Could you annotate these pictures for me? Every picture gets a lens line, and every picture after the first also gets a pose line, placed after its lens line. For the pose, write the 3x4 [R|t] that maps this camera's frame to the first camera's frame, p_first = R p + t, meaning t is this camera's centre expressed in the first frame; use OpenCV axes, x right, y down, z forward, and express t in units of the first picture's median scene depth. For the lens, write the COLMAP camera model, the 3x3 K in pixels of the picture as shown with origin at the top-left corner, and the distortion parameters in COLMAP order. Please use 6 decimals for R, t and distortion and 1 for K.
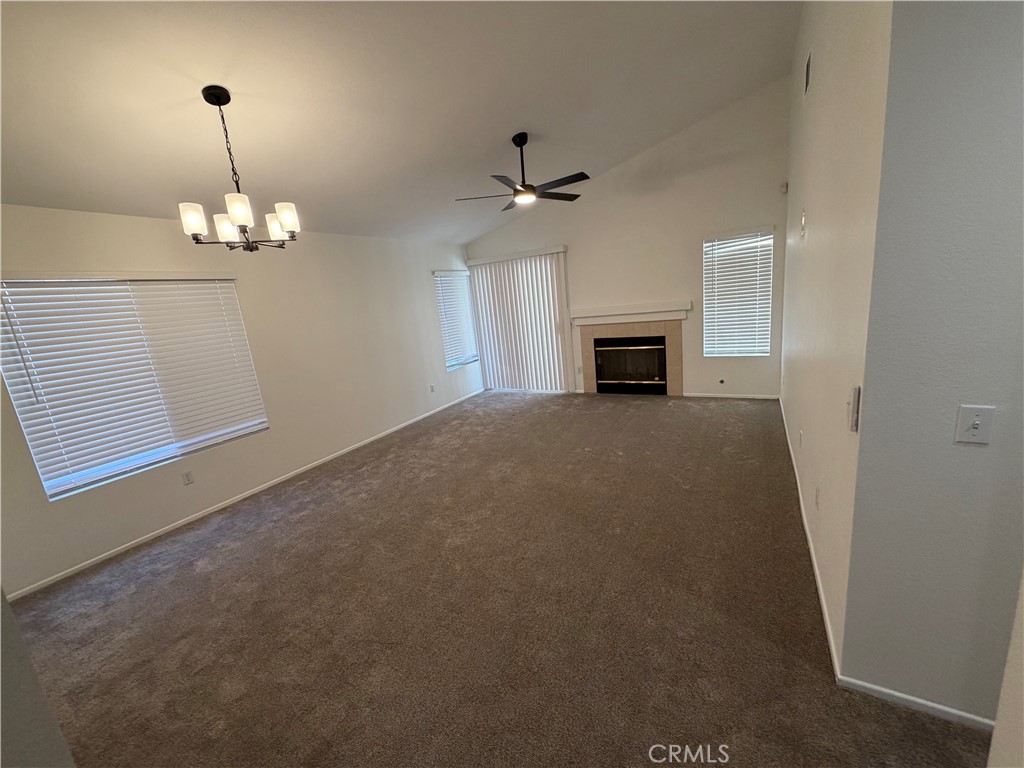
lens RADIAL K [[407.5, 0, 509.4], [0, 407.5, 384.9], [0, 0, 1]] dist [-0.001658, -0.000021]
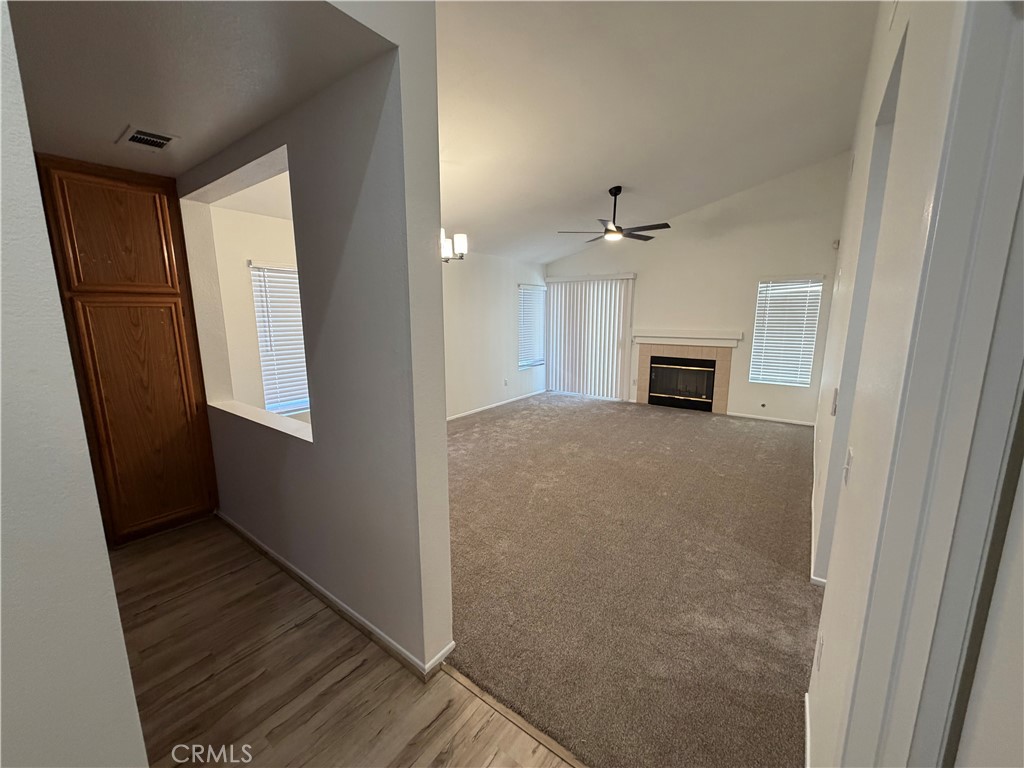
lens RADIAL K [[407.5, 0, 509.4], [0, 407.5, 384.9], [0, 0, 1]] dist [-0.001658, -0.000021]
pose [[0.988467, 0.119078, -0.093562, -0.077772], [-0.121842, 0.992250, -0.024388, 0.049090], [0.089933, 0.035507, 0.995315, -0.193726]]
